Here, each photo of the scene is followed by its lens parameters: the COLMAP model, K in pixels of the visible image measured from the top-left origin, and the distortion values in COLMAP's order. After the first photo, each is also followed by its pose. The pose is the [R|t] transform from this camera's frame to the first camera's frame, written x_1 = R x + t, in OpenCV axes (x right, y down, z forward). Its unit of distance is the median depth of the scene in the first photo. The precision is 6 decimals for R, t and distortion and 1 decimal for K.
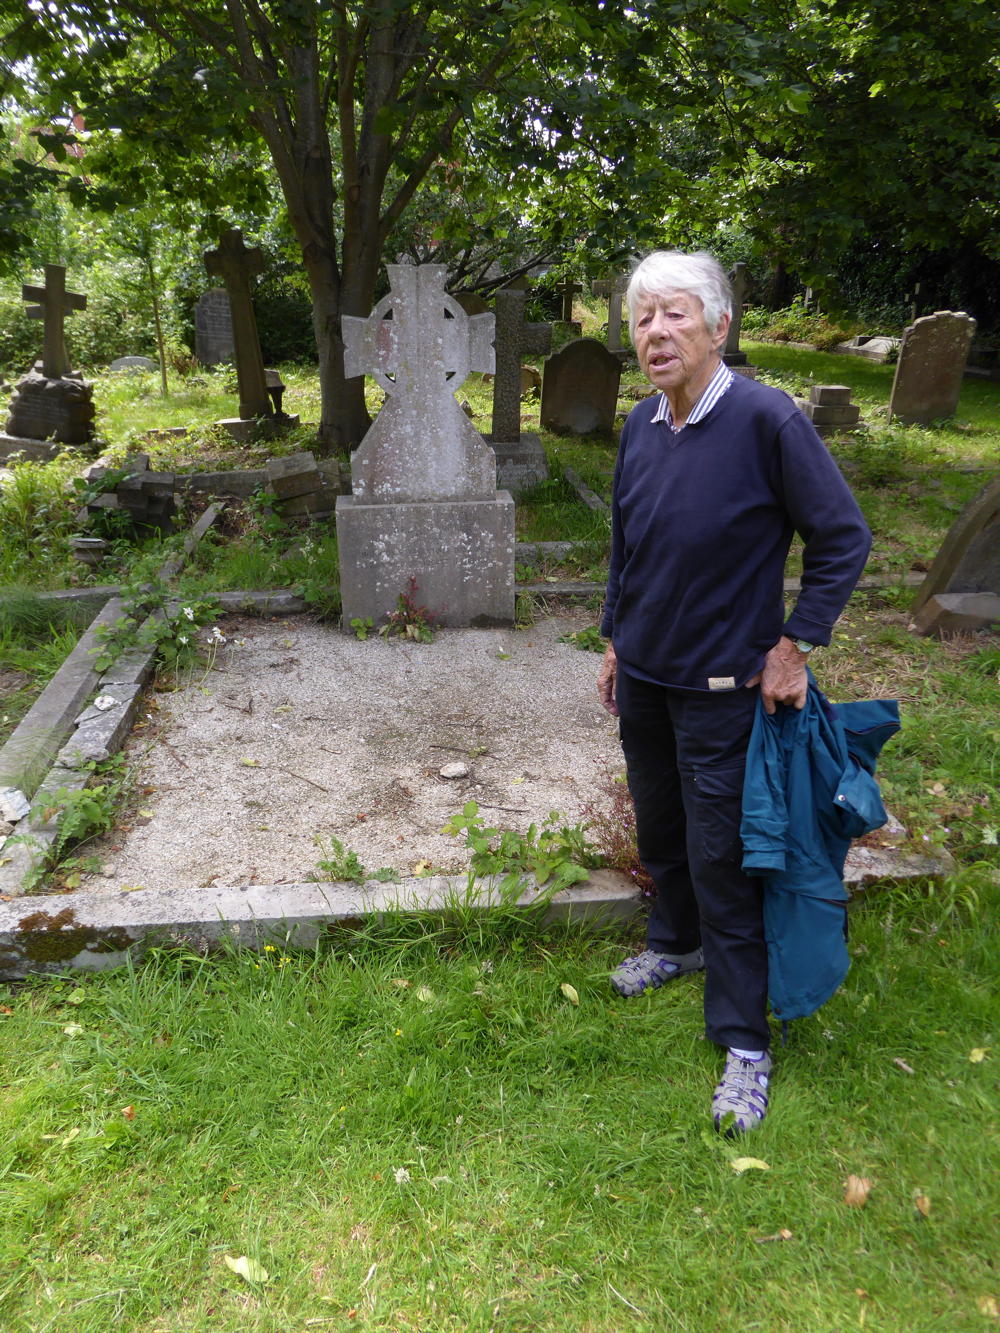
lens RADIAL K [[968.4, 0, 496.4], [0, 968.4, 663.8], [0, 0, 1]] dist [-0.017829, -0.005820]
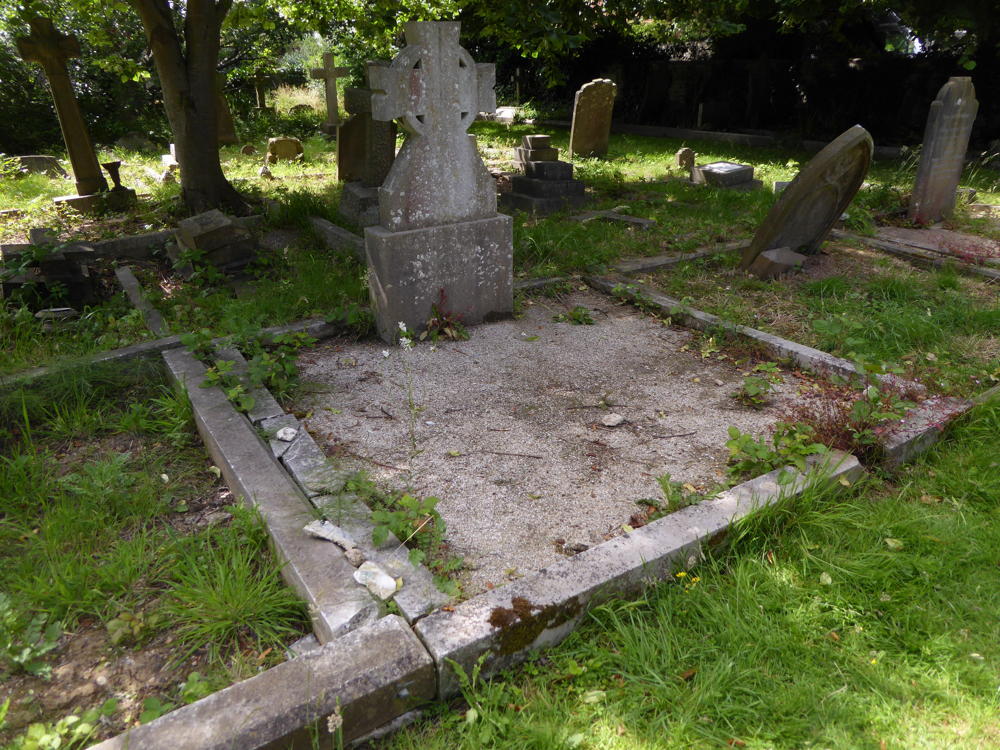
lens RADIAL K [[728.2, 0, 502.3], [0, 728.2, 372.6], [0, 0, 1]] dist [-0.011063, -0.006430]
pose [[0.895439, -0.185781, 0.404566, -0.416492], [0.183656, 0.981985, 0.044446, -0.013664], [-0.405535, 0.034503, 0.913428, 0.156230]]
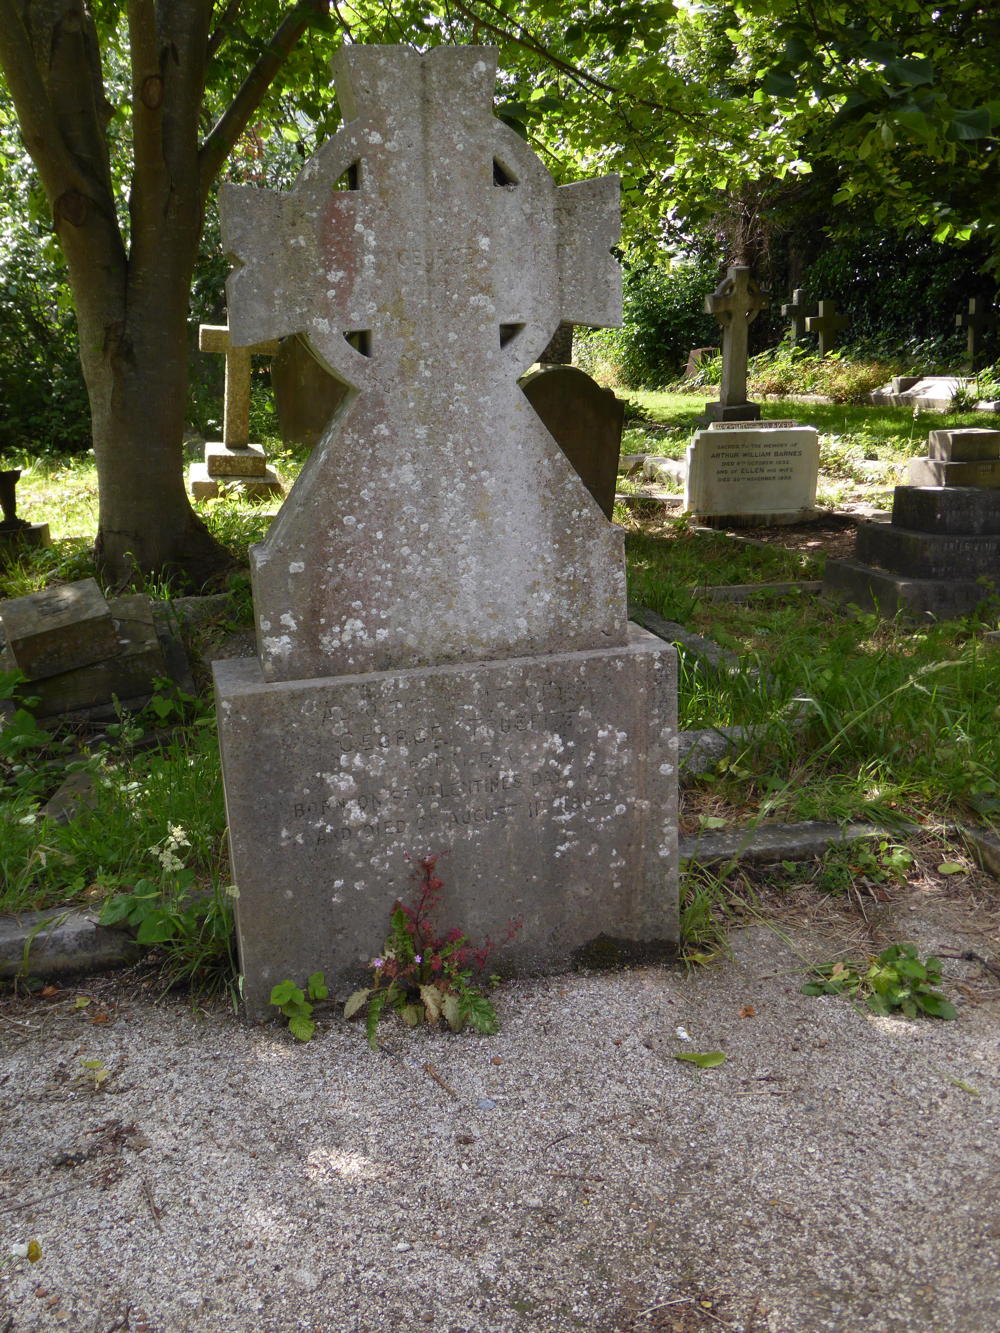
lens RADIAL K [[1405.3, 0, 500.0], [0, 1405.3, 666.5], [0, 0, 1]] dist [0.014626, 0.029433]
pose [[0.989811, -0.065804, 0.126273, -0.126971], [0.084979, 0.984559, -0.153044, -0.078956], [-0.114252, 0.162215, 0.980119, 0.455395]]
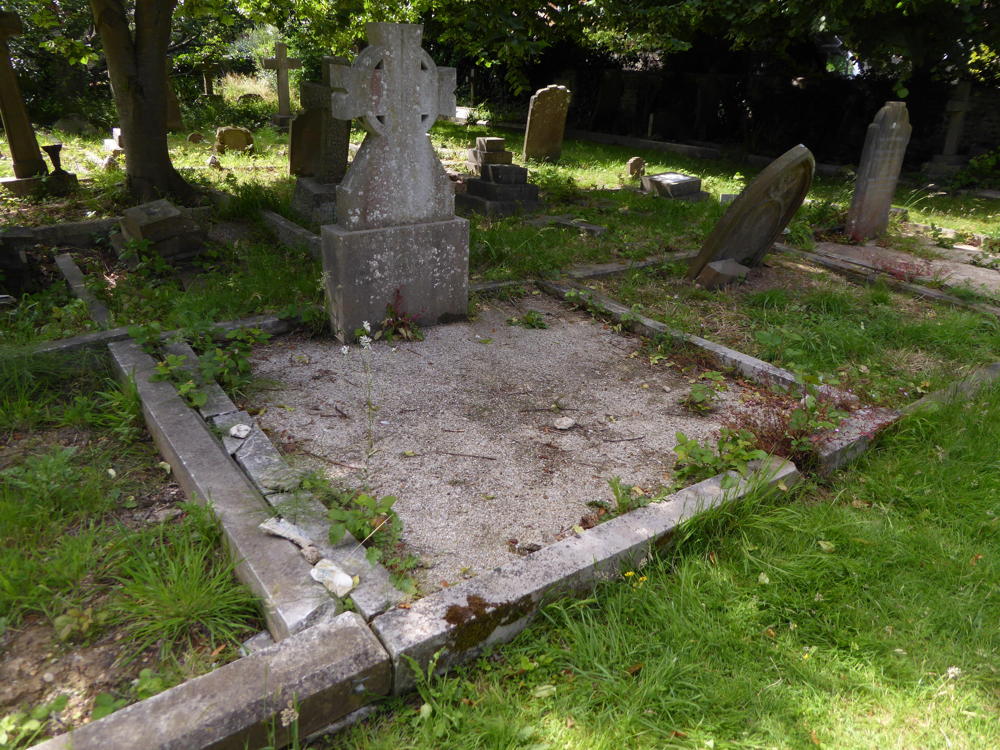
lens RADIAL K [[726.5, 0, 500.0], [0, 726.5, 375.0], [0, 0, 1]] dist [-0.017829, -0.005820]
pose [[0.868814, -0.165687, 0.466594, -0.428522], [0.155655, 0.985970, 0.060283, -0.018425], [-0.470036, 0.020253, 0.882415, 0.150810]]
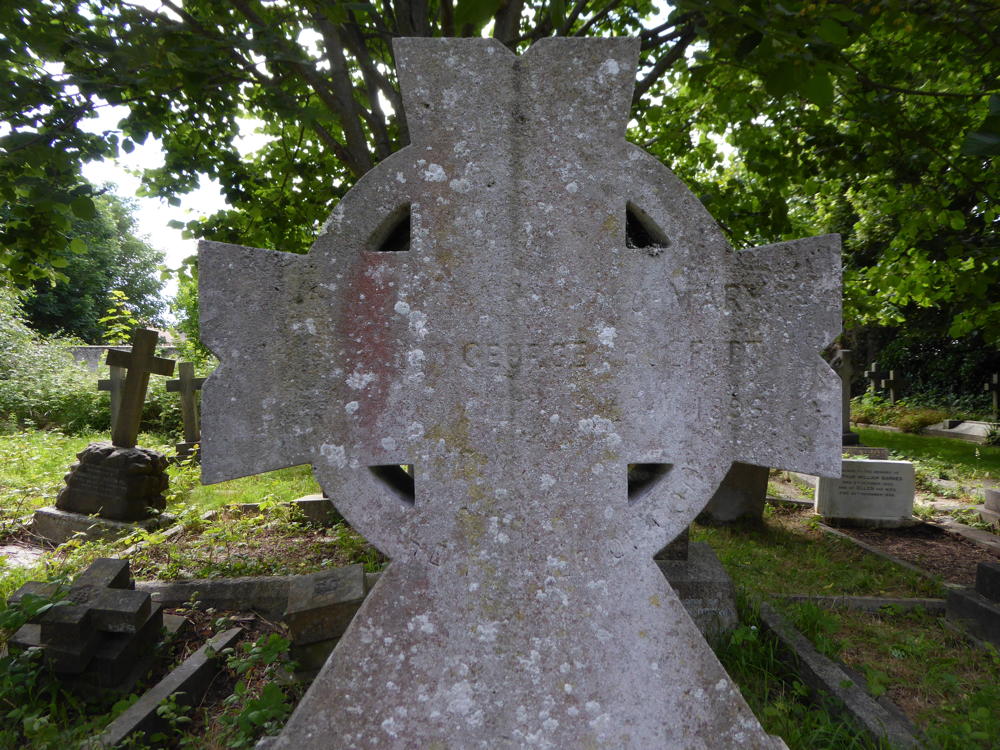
lens RADIAL K [[727.9, 0, 506.1], [0, 727.9, 370.2], [0, 0, 1]] dist [-0.027001, -0.007265]
pose [[0.993019, 0.003119, -0.117917, -0.058839], [-0.048569, 0.921792, -0.384631, -0.244167], [0.107496, 0.387673, 0.915508, 0.795976]]
